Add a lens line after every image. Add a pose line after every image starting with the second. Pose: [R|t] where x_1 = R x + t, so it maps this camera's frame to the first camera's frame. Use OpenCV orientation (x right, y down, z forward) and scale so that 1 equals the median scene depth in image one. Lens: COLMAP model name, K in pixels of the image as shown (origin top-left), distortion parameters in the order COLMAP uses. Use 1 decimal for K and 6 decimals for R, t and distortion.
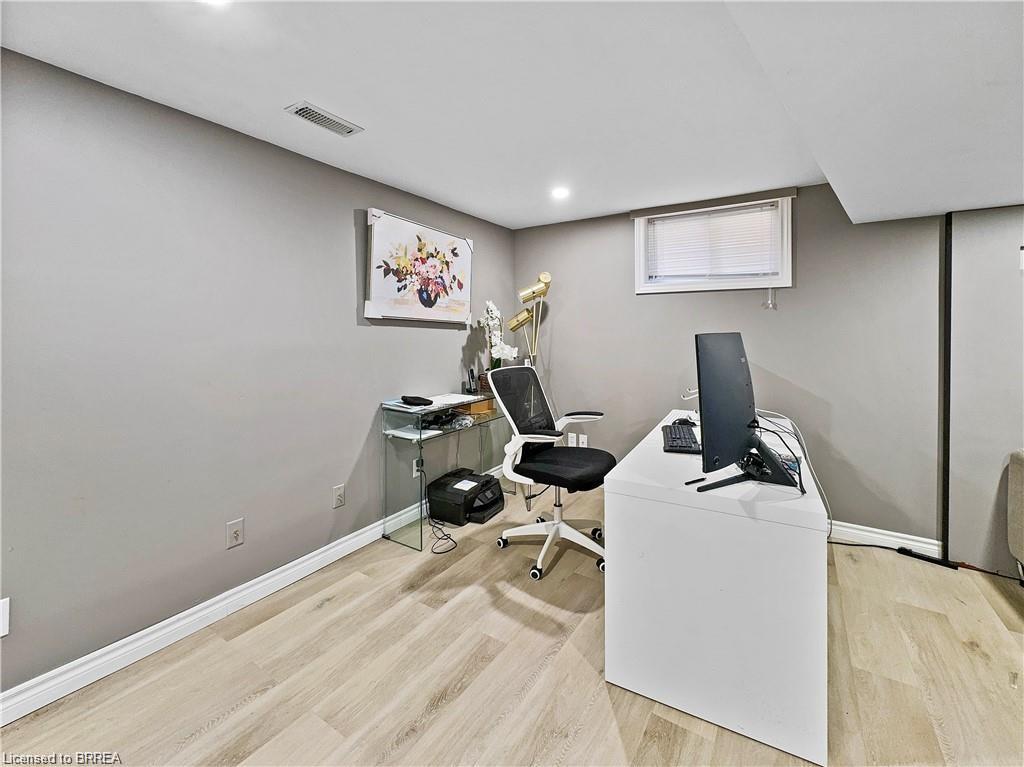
lens RADIAL K [[410.9, 0, 512.6], [0, 410.9, 387.3], [0, 0, 1]] dist [-0.000096, 0.000173]
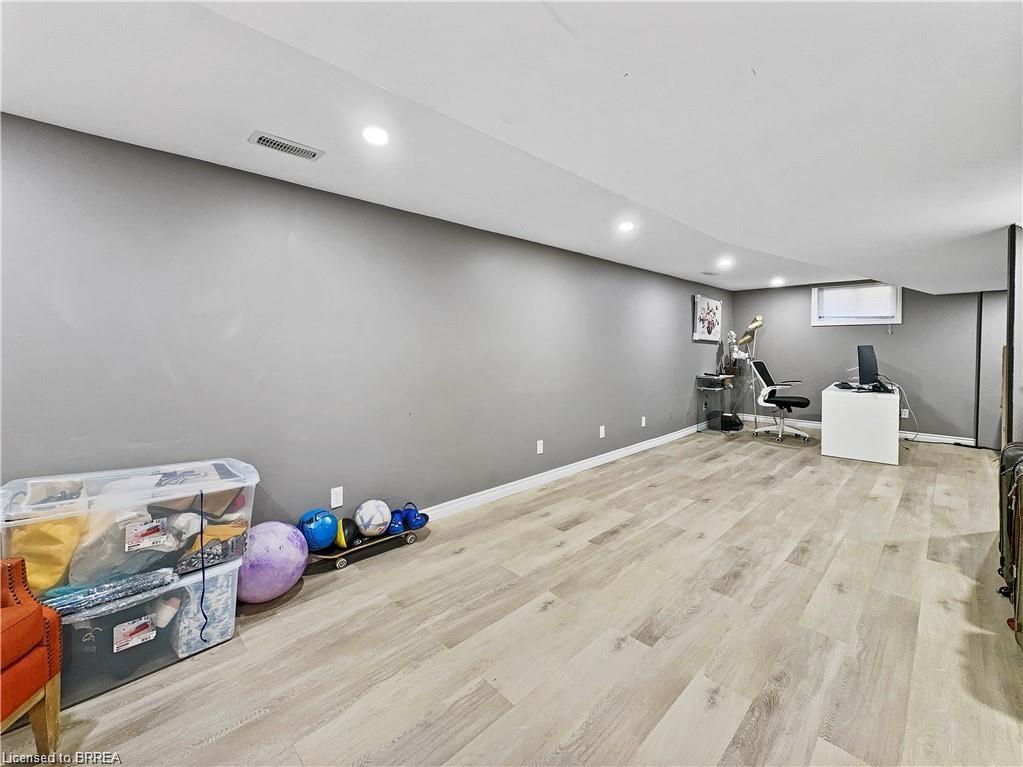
lens RADIAL K [[414.7, 0, 512.8], [0, 414.7, 394.1], [0, 0, 1]] dist [0.000024, -0.000684]
pose [[0.977551, 0.023292, -0.209408, -0.860988], [-0.027380, 0.999487, -0.016641, 0.216498], [0.208913, 0.022001, 0.977687, -1.571674]]
